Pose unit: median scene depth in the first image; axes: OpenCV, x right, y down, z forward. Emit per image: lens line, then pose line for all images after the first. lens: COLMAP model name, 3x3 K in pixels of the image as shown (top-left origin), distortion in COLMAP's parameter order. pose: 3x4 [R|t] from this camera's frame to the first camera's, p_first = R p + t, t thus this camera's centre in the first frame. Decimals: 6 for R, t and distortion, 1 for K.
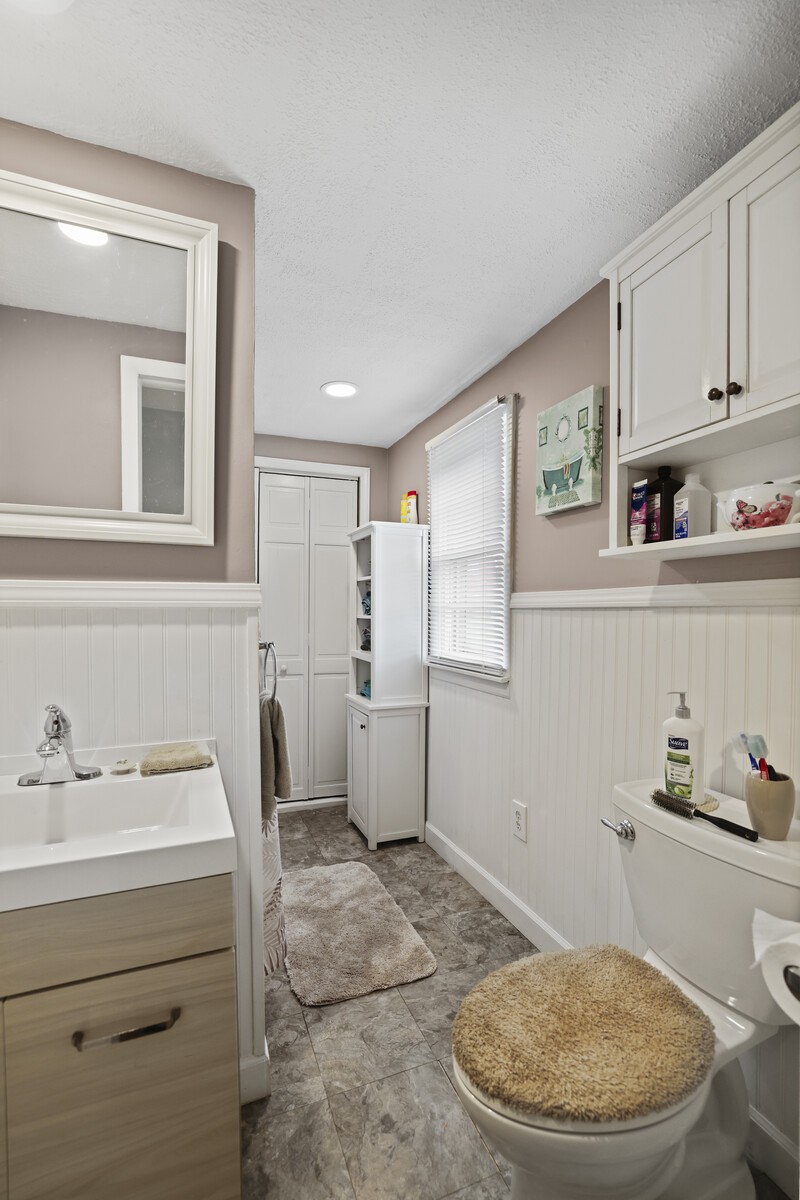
lens RADIAL K [[532.0, 0, 400.5], [0, 532.0, 635.7], [0, 0, 1]] dist [-0.049277, 0.018070]
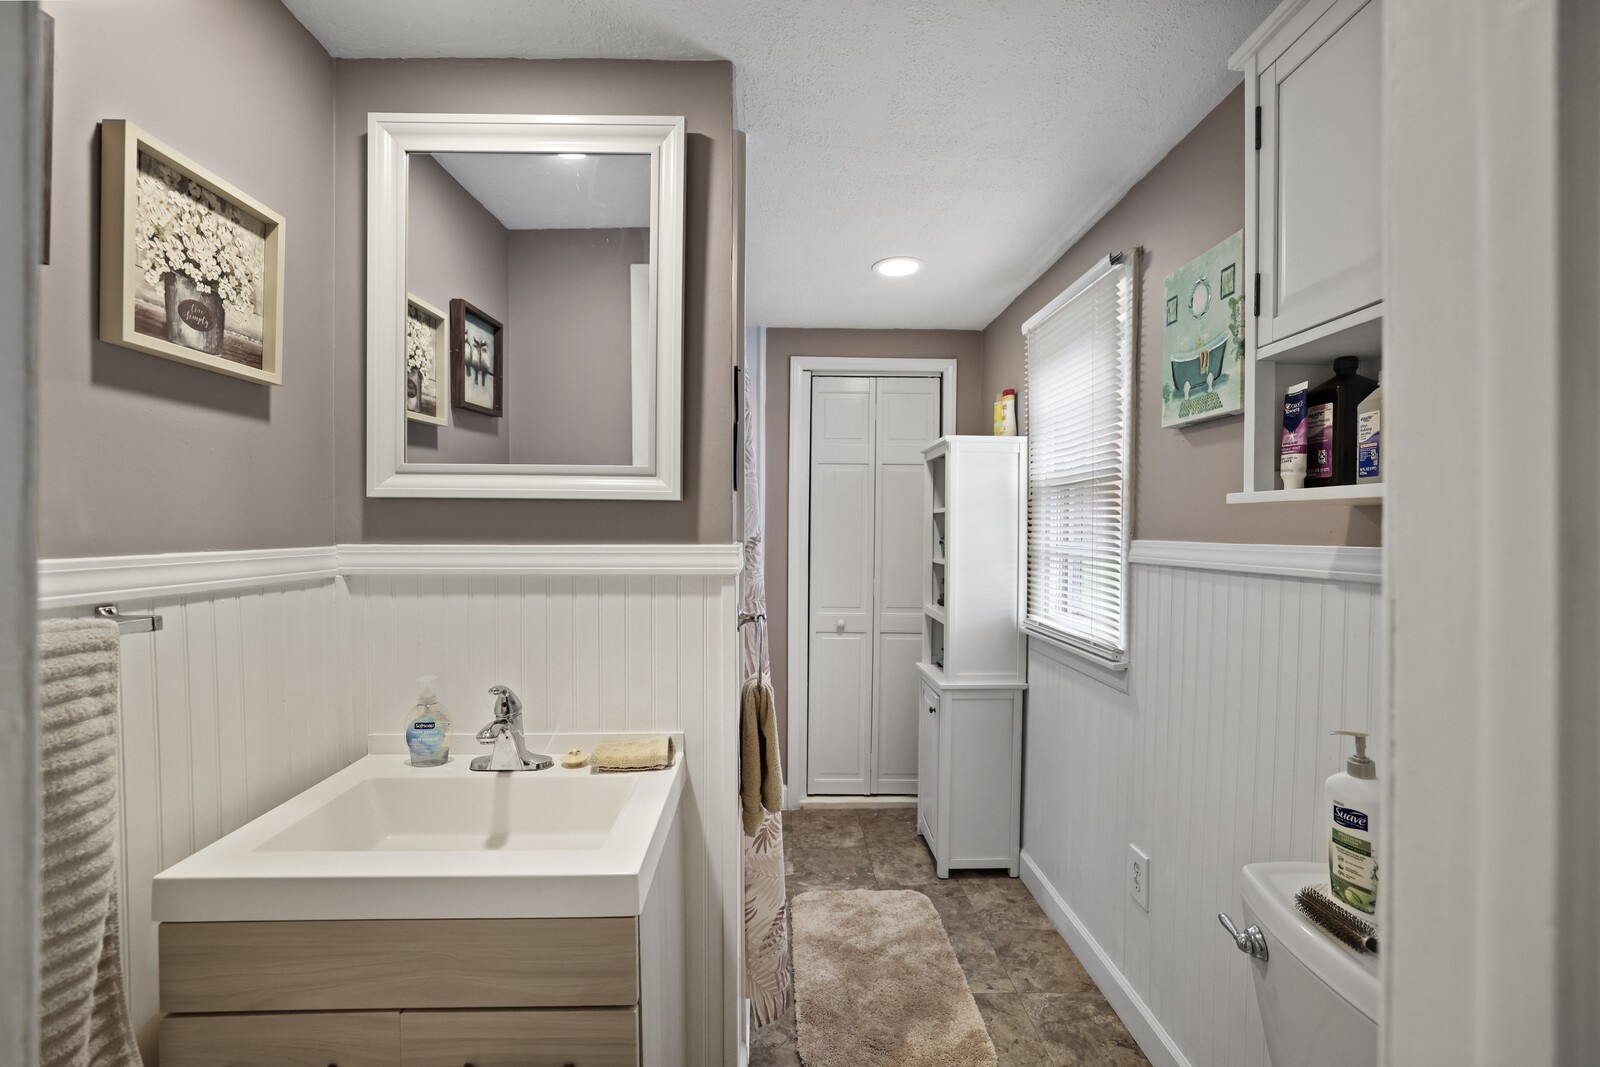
lens RADIAL K [[696.5, 0, 794.1], [0, 696.5, 555.4], [0, 0, 1]] dist [-0.046805, 0.018847]
pose [[0.938093, 0.013535, -0.346118, 0.124162], [-0.018106, 0.999786, -0.009975, -0.050006], [0.345909, 0.015624, 0.938138, 0.024840]]
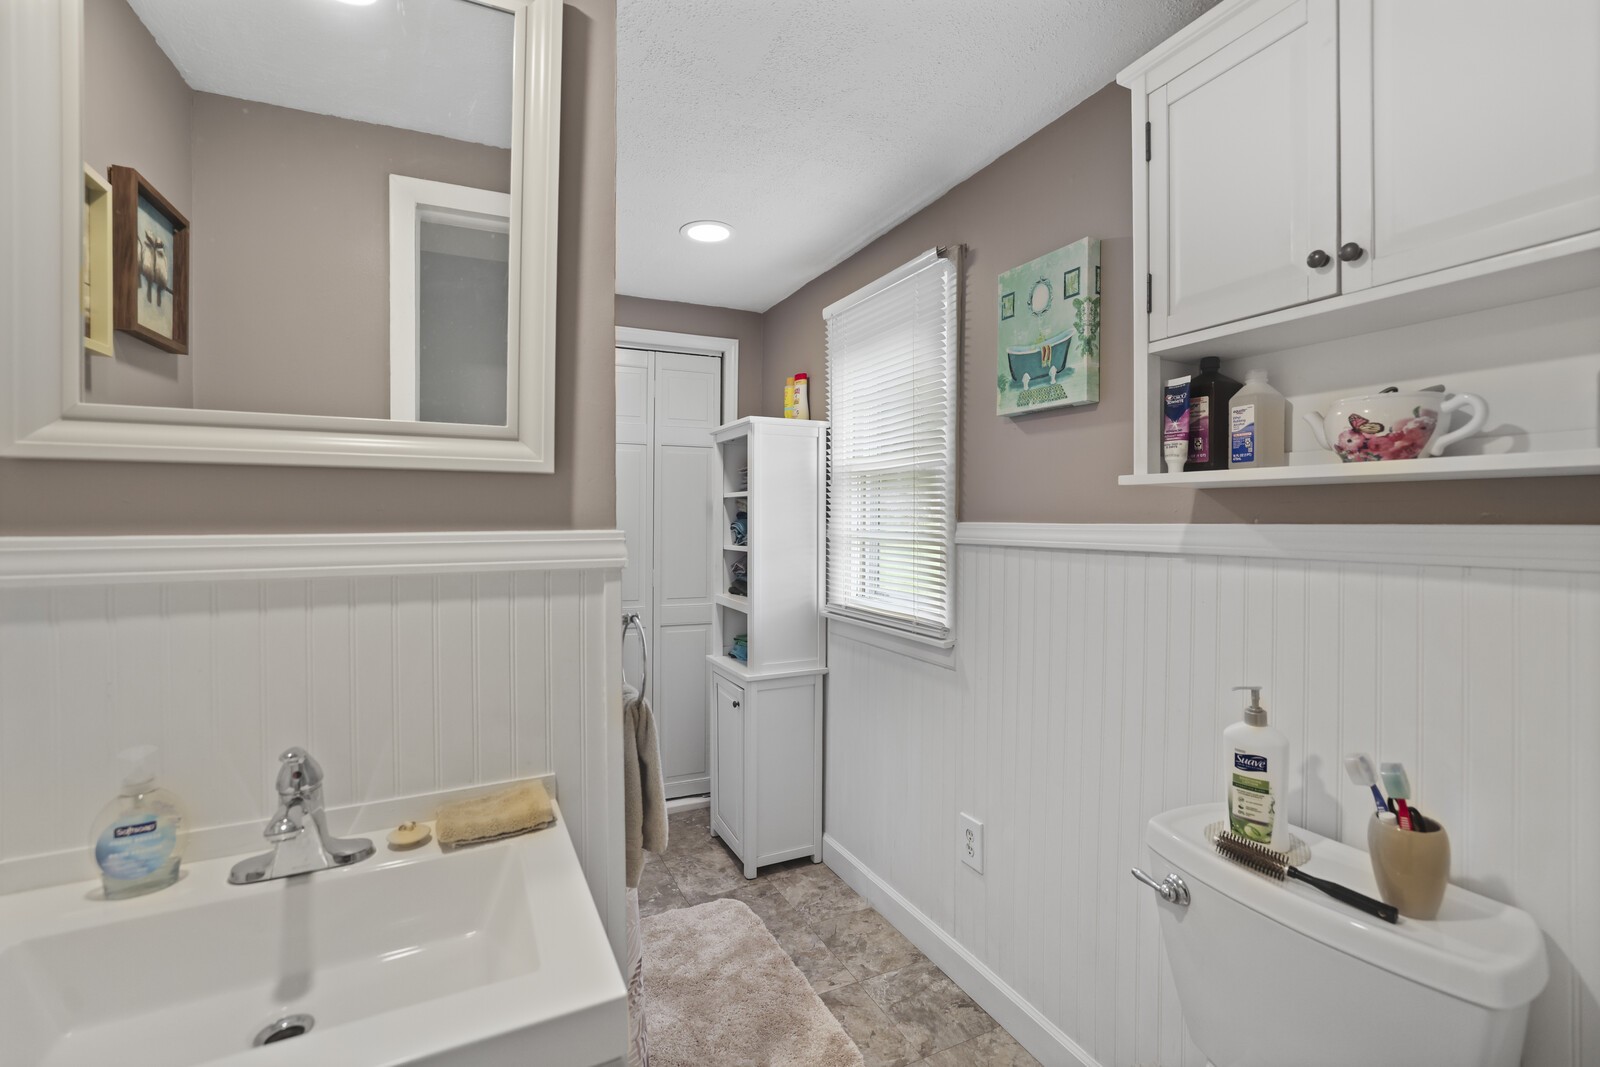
lens RADIAL K [[699.6, 0, 803.2], [0, 699.6, 536.0], [0, 0, 1]] dist [-0.048539, 0.018640]
pose [[0.997259, -0.006500, 0.073707, -0.074919], [0.008211, 0.999703, -0.022939, -0.047669], [-0.073536, 0.023482, 0.997016, 0.092366]]
